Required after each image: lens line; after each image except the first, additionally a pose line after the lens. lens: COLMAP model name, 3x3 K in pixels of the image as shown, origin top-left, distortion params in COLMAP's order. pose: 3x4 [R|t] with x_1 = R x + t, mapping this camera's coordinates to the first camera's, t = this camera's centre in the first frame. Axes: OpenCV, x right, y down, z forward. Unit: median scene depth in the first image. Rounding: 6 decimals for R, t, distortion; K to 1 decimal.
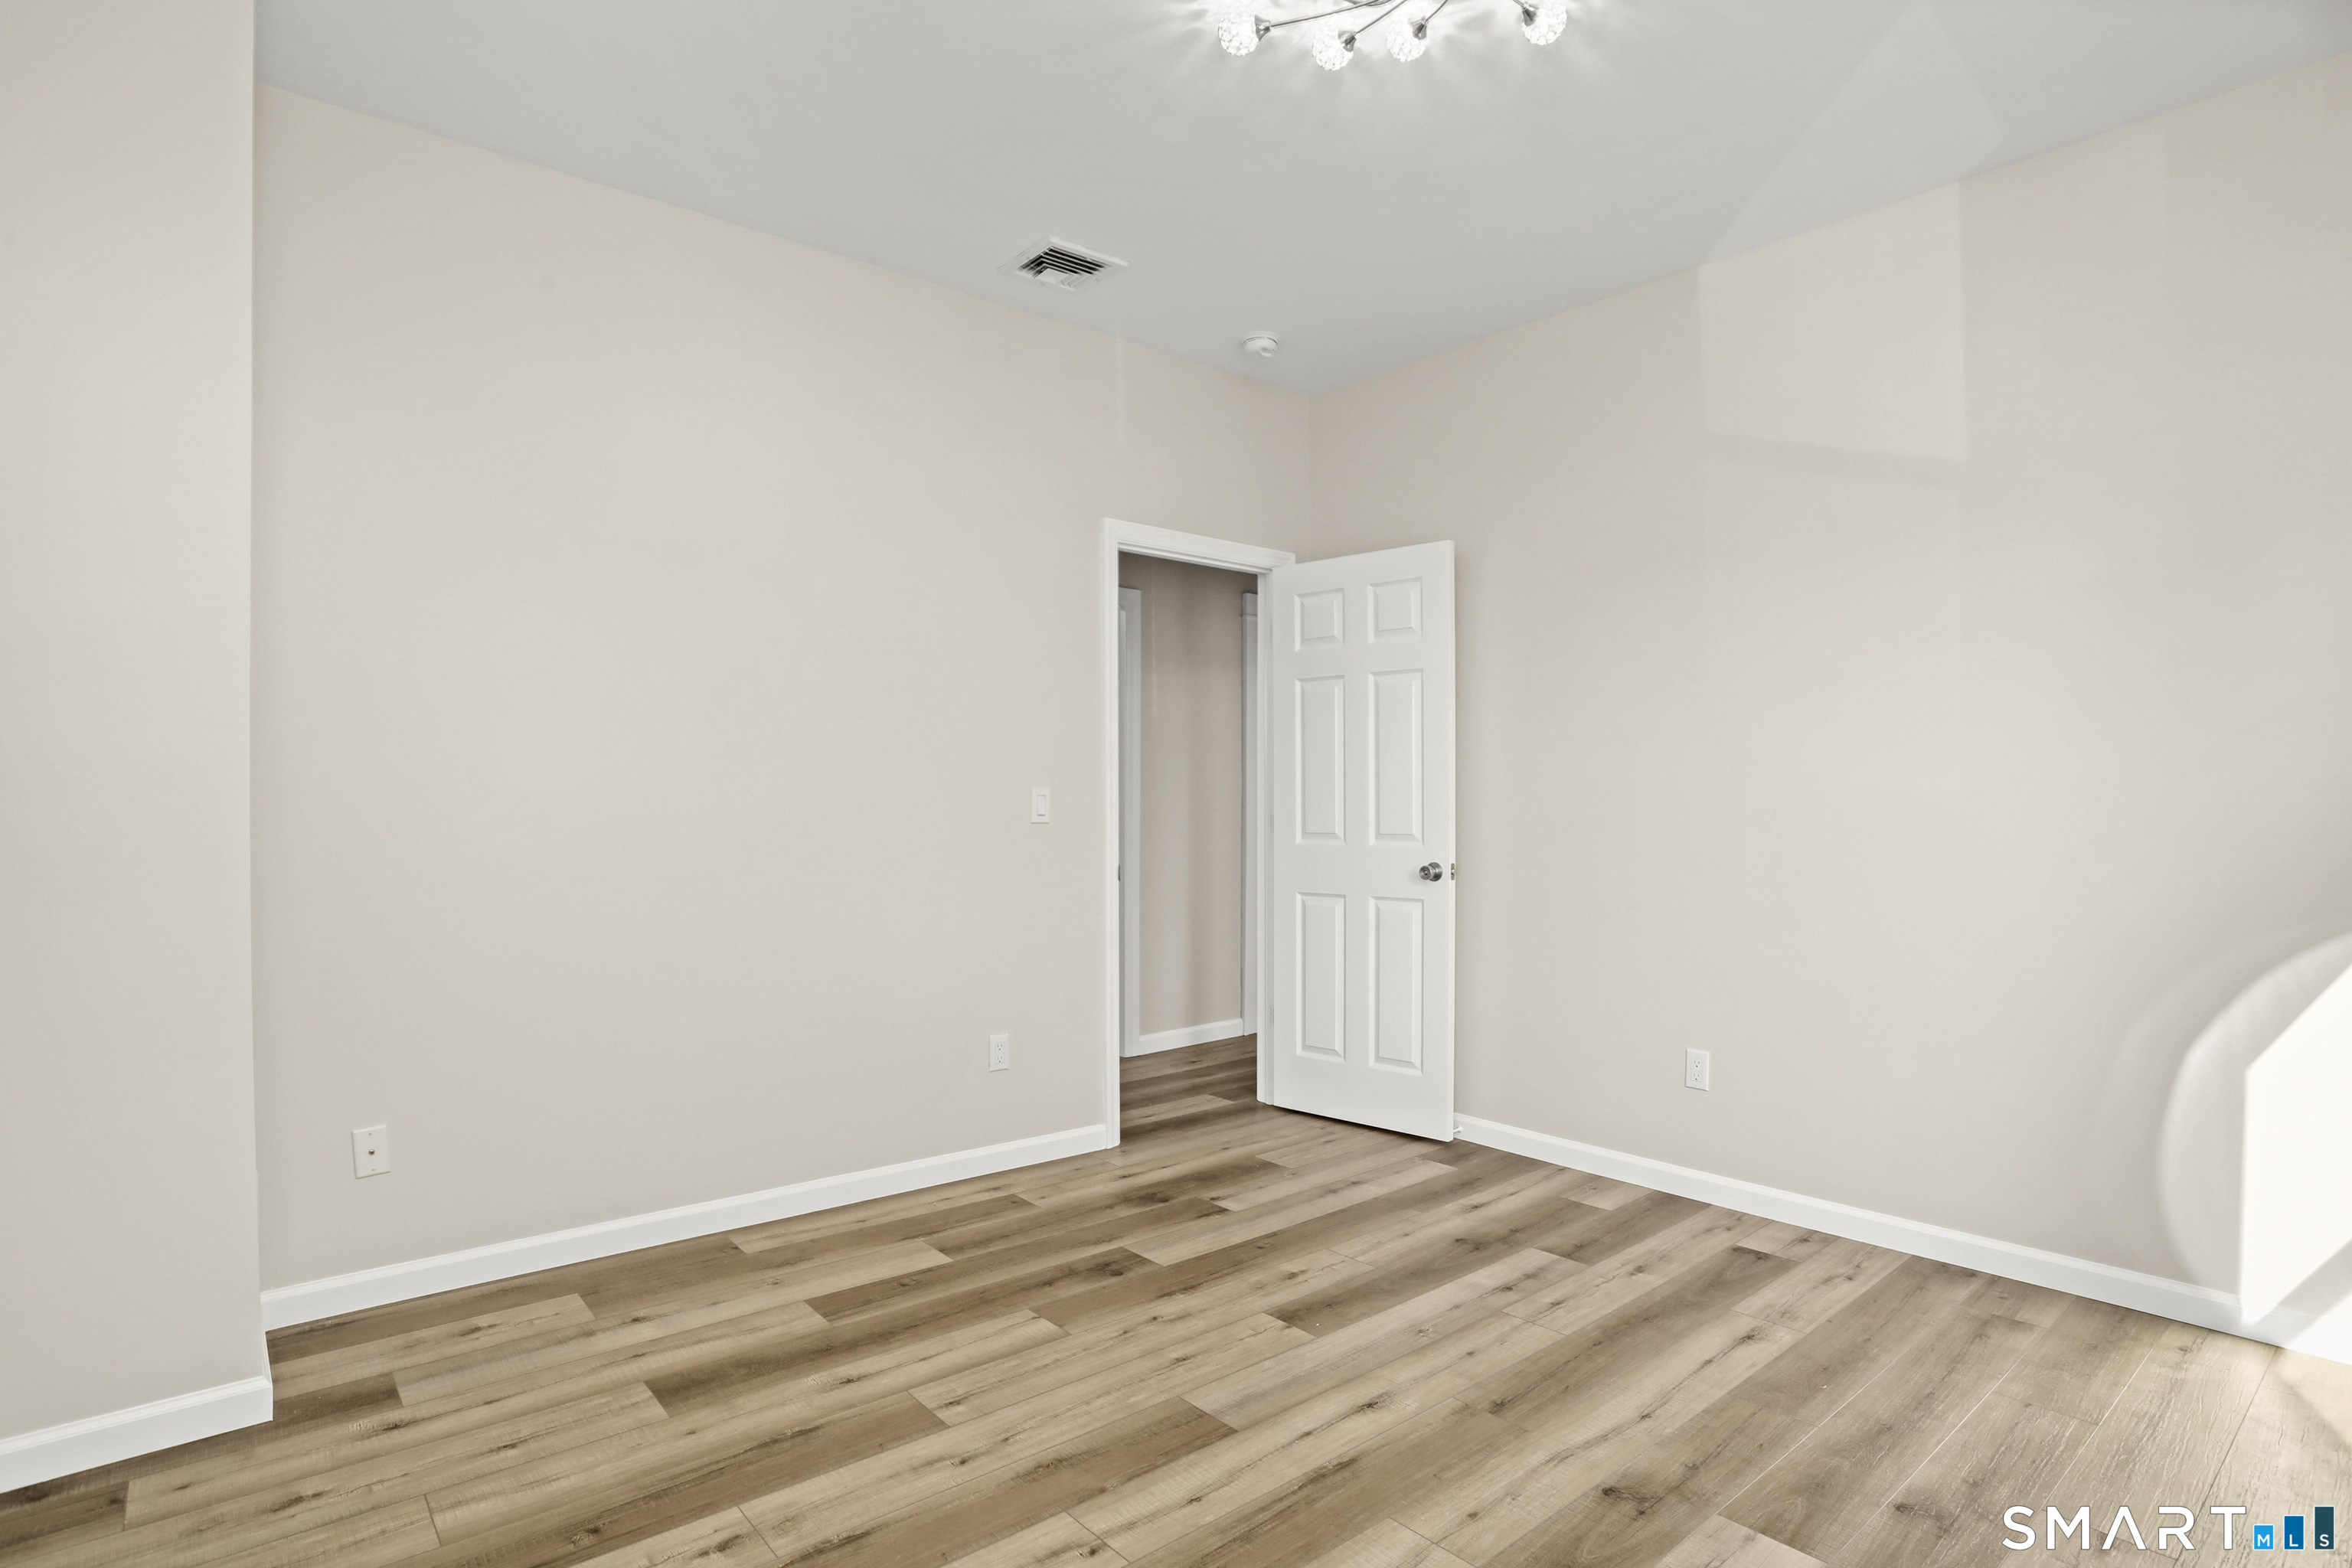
lens RADIAL K [[1187.4, 0, 1192.9], [0, 1187.4, 803.9], [0, 0, 1]] dist [-0.086945, 0.033398]
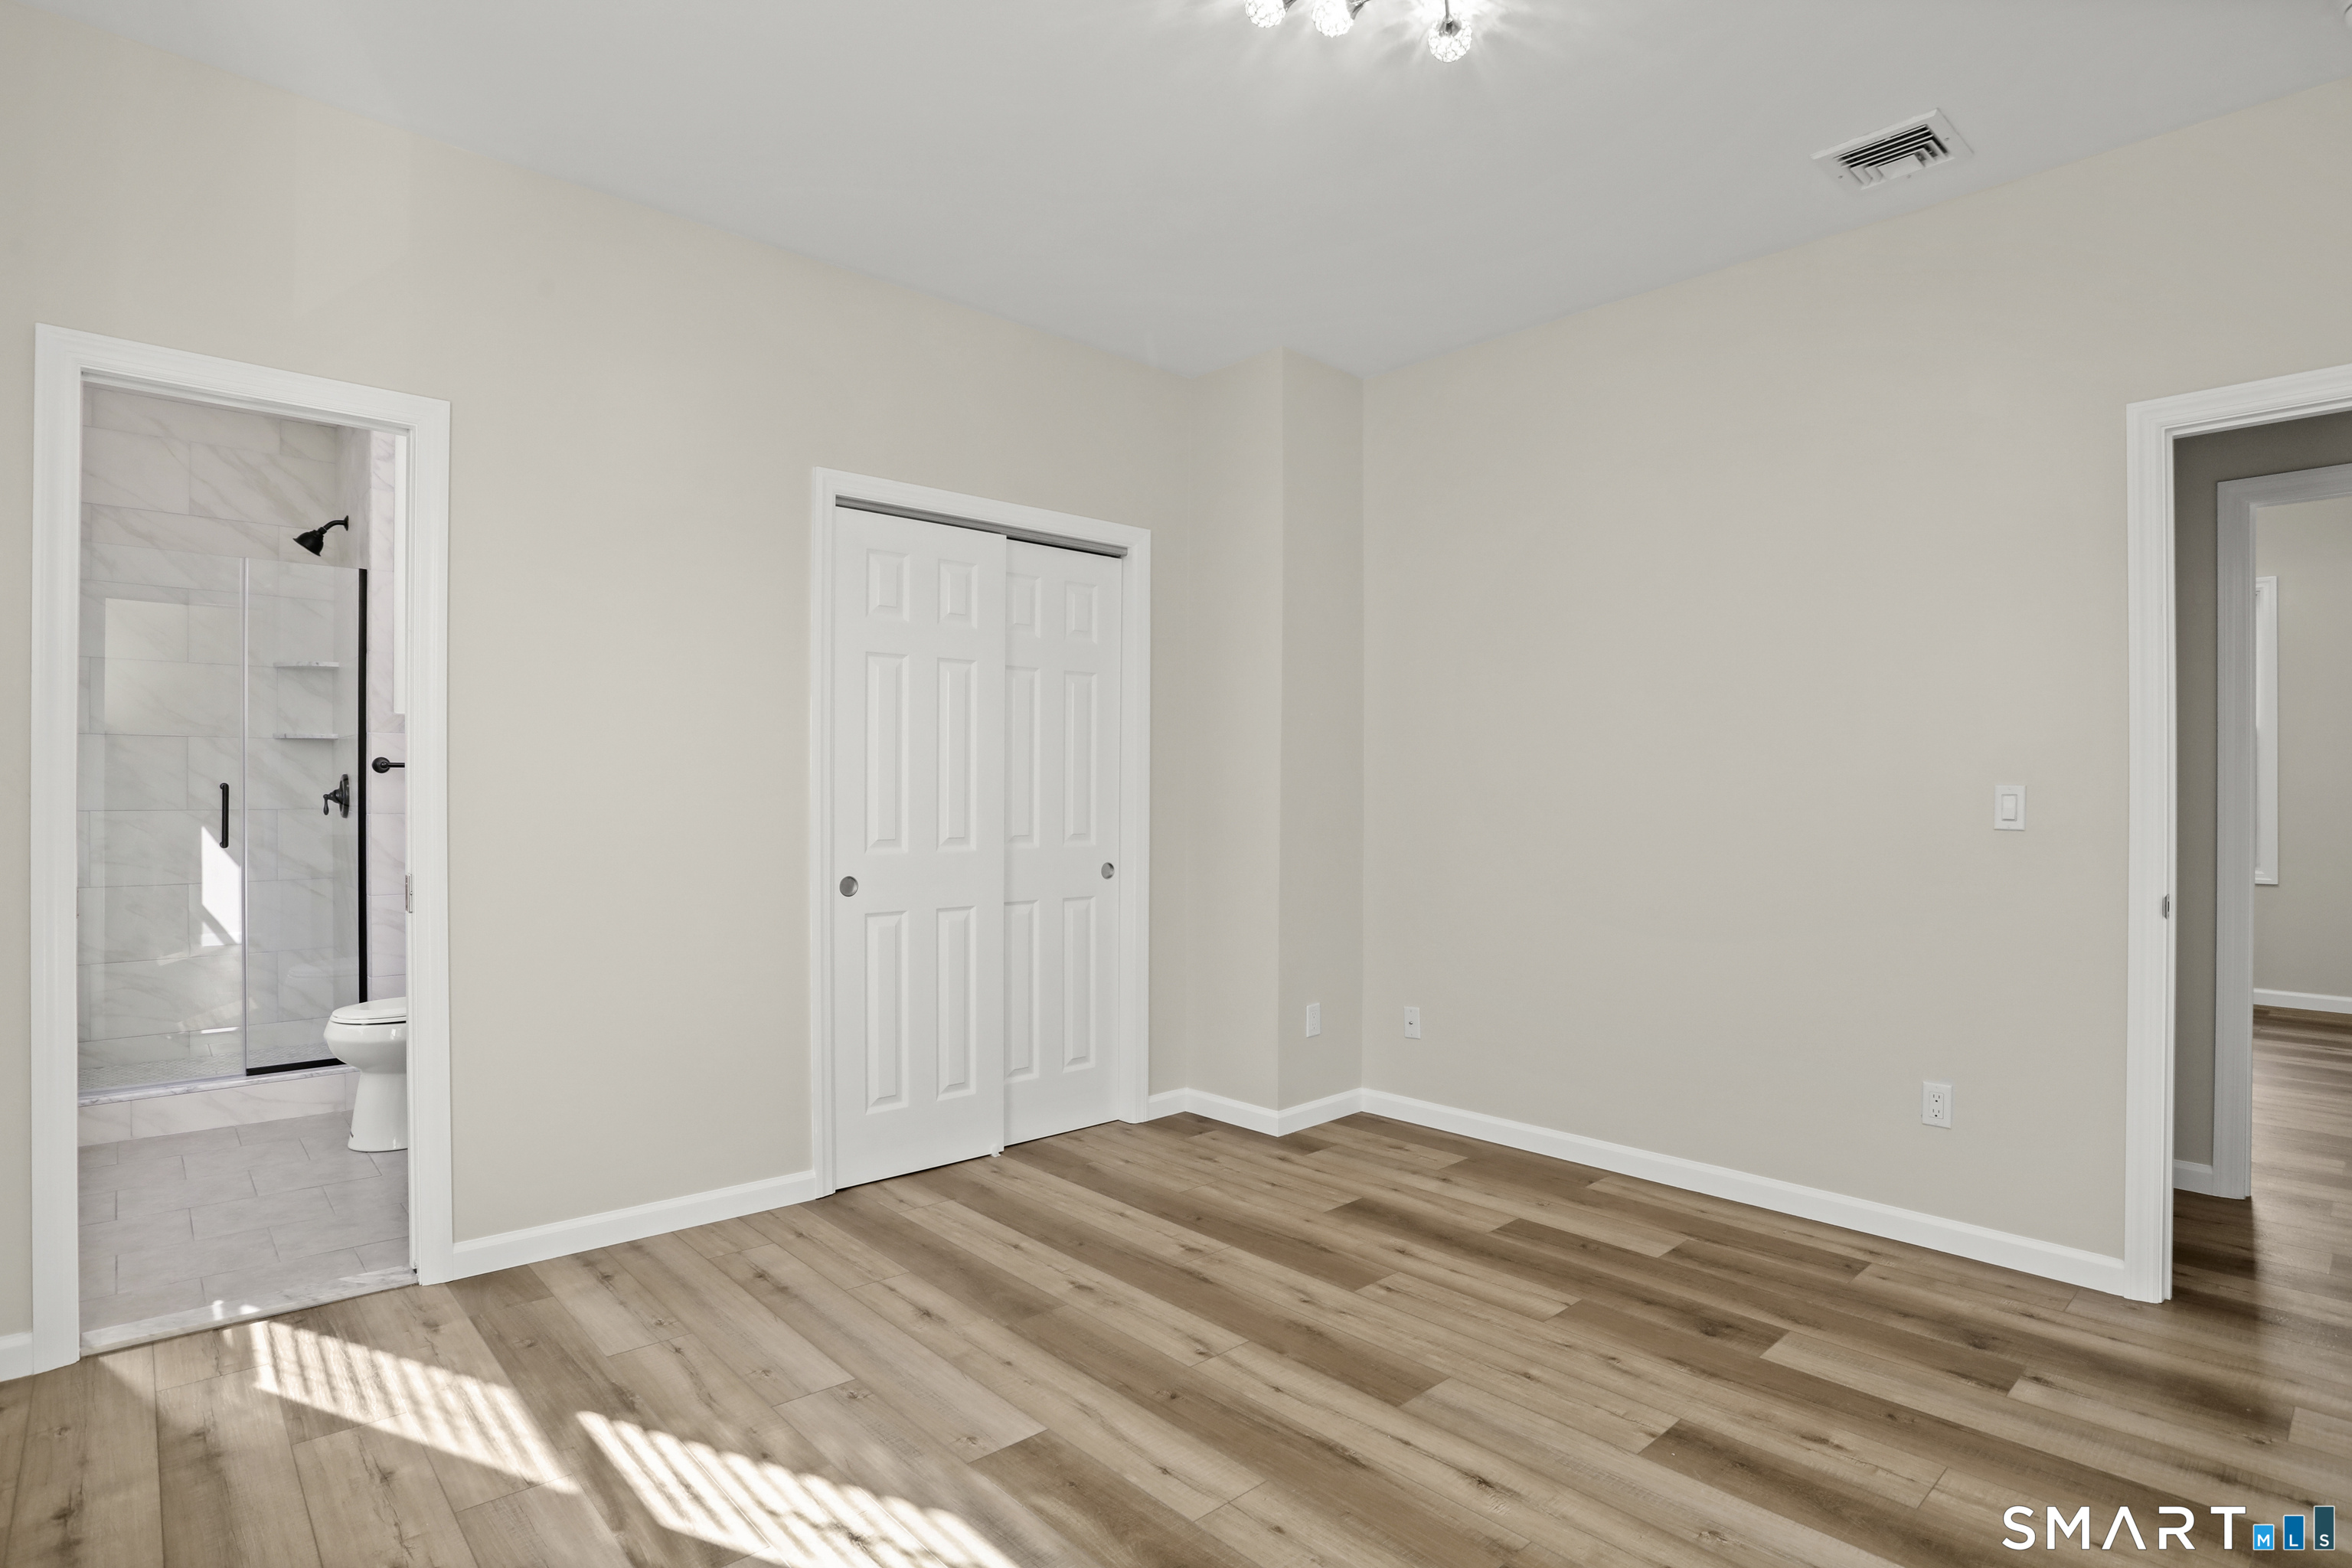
lens RADIAL K [[1187.4, 0, 1192.9], [0, 1187.4, 803.9], [0, 0, 1]] dist [-0.086945, 0.033398]
pose [[0.051826, 0.012507, -0.998578, 0.872740], [-0.009166, 0.999885, 0.012048, -0.007563], [0.998614, 0.008529, 0.051935, 0.626453]]
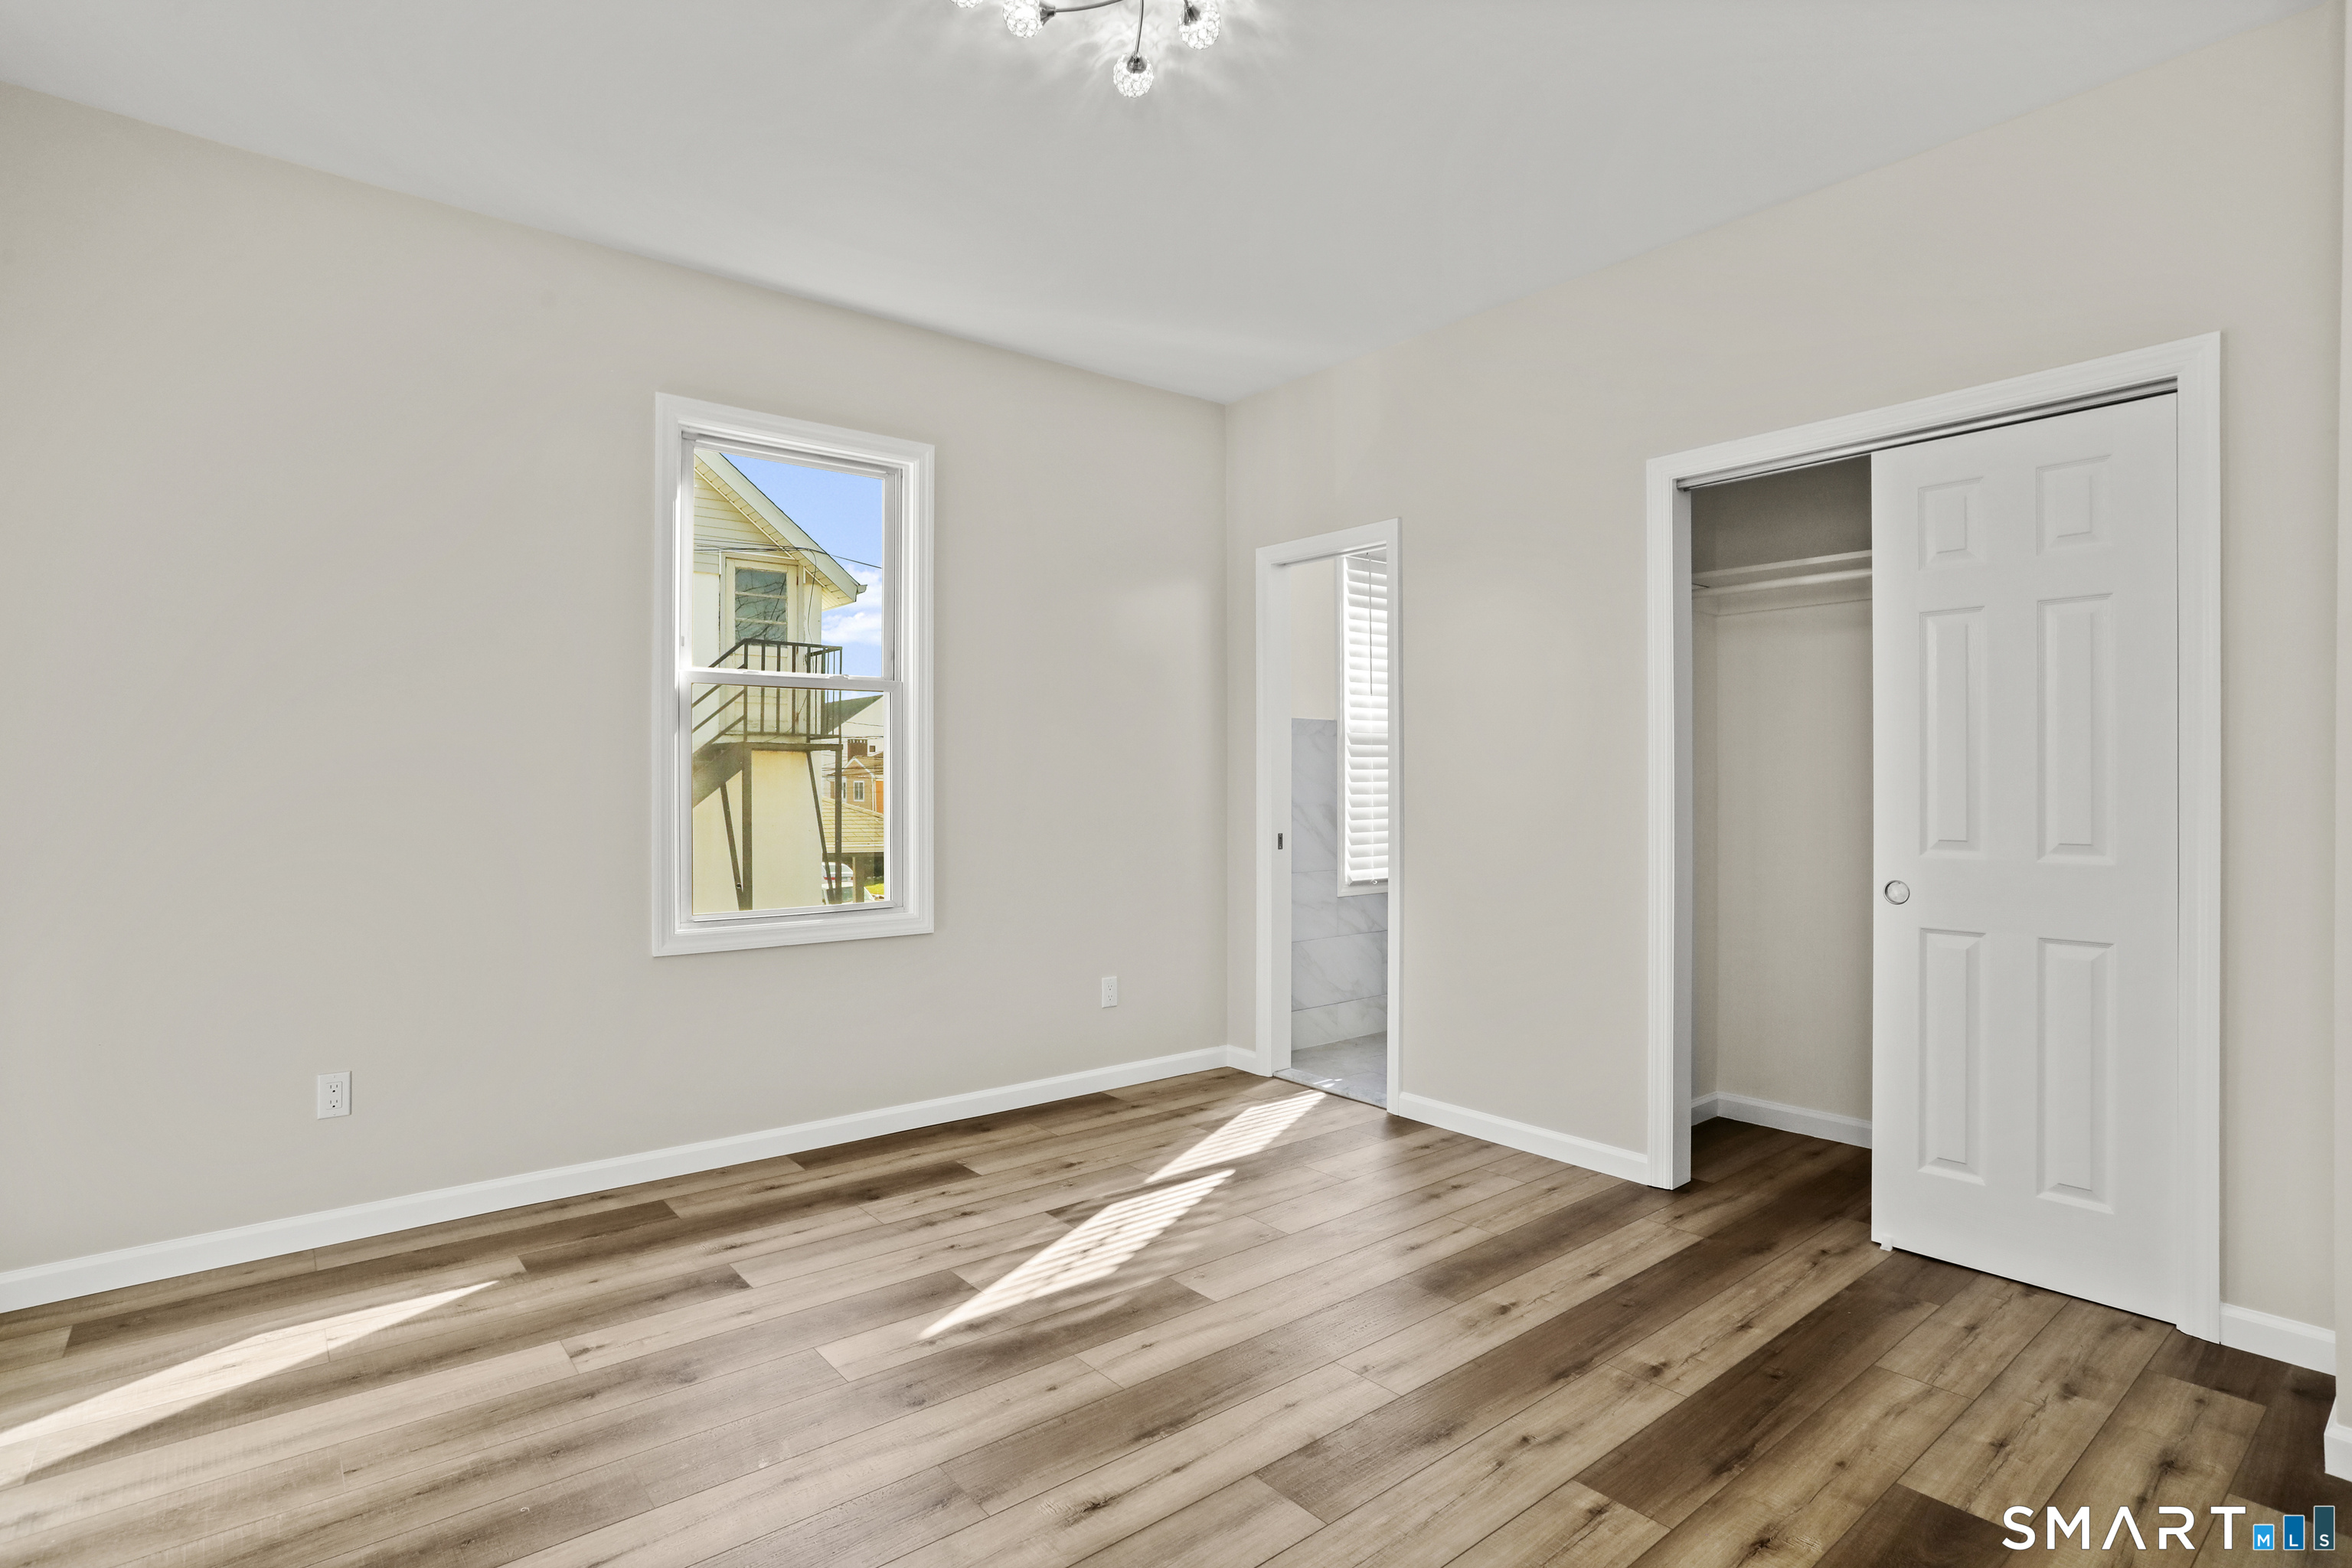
lens RADIAL K [[1157.6, 0, 1181.0], [0, 1157.6, 773.8], [0, 0, 1]] dist [-0.051351, 0.021041]
pose [[-0.999848, 0.003709, 0.017022, 0.064273], [0.003597, 0.999972, -0.006576, -0.004269], [-0.017046, -0.006514, -0.999833, 1.569070]]
